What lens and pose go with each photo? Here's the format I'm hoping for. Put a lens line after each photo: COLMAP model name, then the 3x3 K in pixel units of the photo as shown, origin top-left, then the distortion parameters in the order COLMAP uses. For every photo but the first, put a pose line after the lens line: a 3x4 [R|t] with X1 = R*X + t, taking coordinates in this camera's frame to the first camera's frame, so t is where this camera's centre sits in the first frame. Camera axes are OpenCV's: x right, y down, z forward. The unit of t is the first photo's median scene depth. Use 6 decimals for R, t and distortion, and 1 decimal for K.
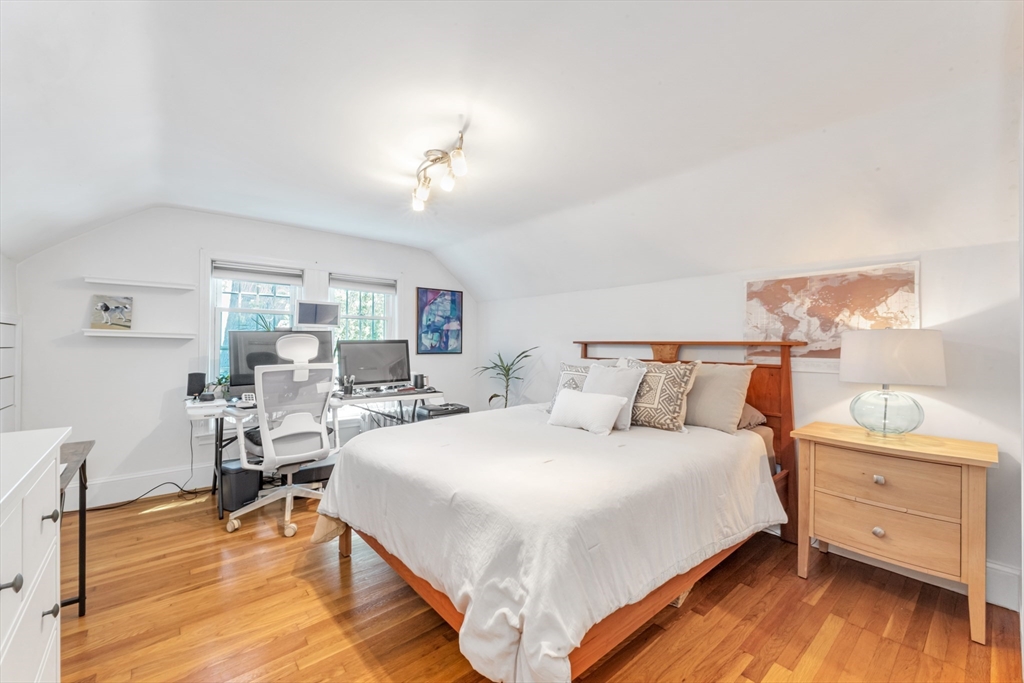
lens RADIAL K [[410.2, 0, 510.6], [0, 410.2, 344.0], [0, 0, 1]] dist [0.011438, 0.000094]
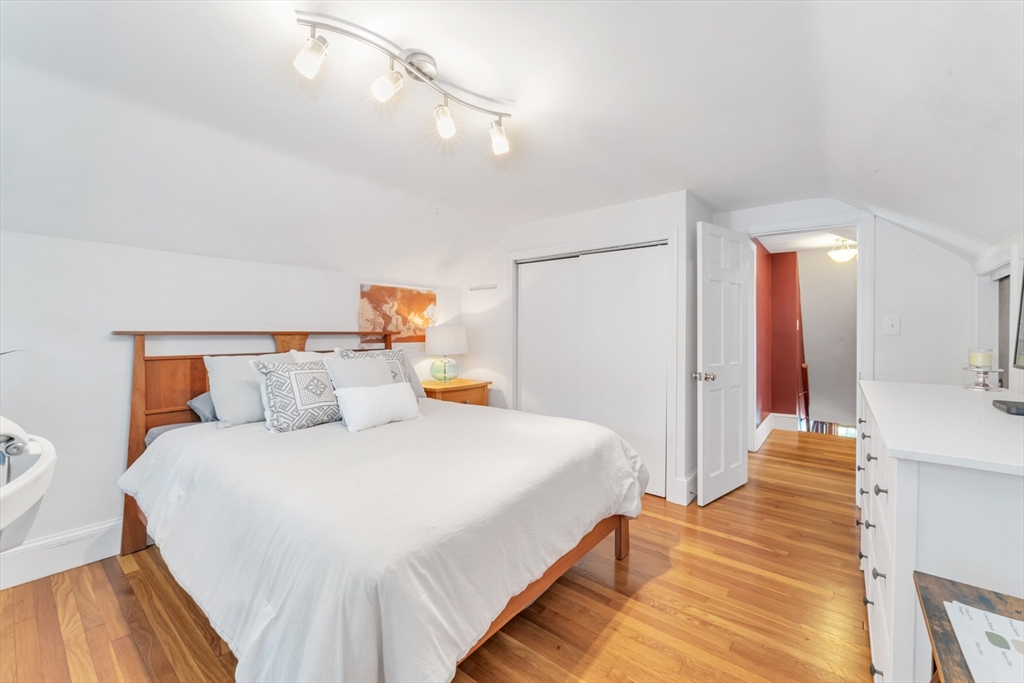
lens RADIAL K [[410.2, 0, 510.6], [0, 410.2, 344.0], [0, 0, 1]] dist [0.011438, 0.000094]
pose [[-0.184499, -0.030070, 0.982373, -0.785604], [0.004468, 0.999496, 0.031433, -0.006402], [-0.982822, 0.010189, -0.184272, 0.855831]]
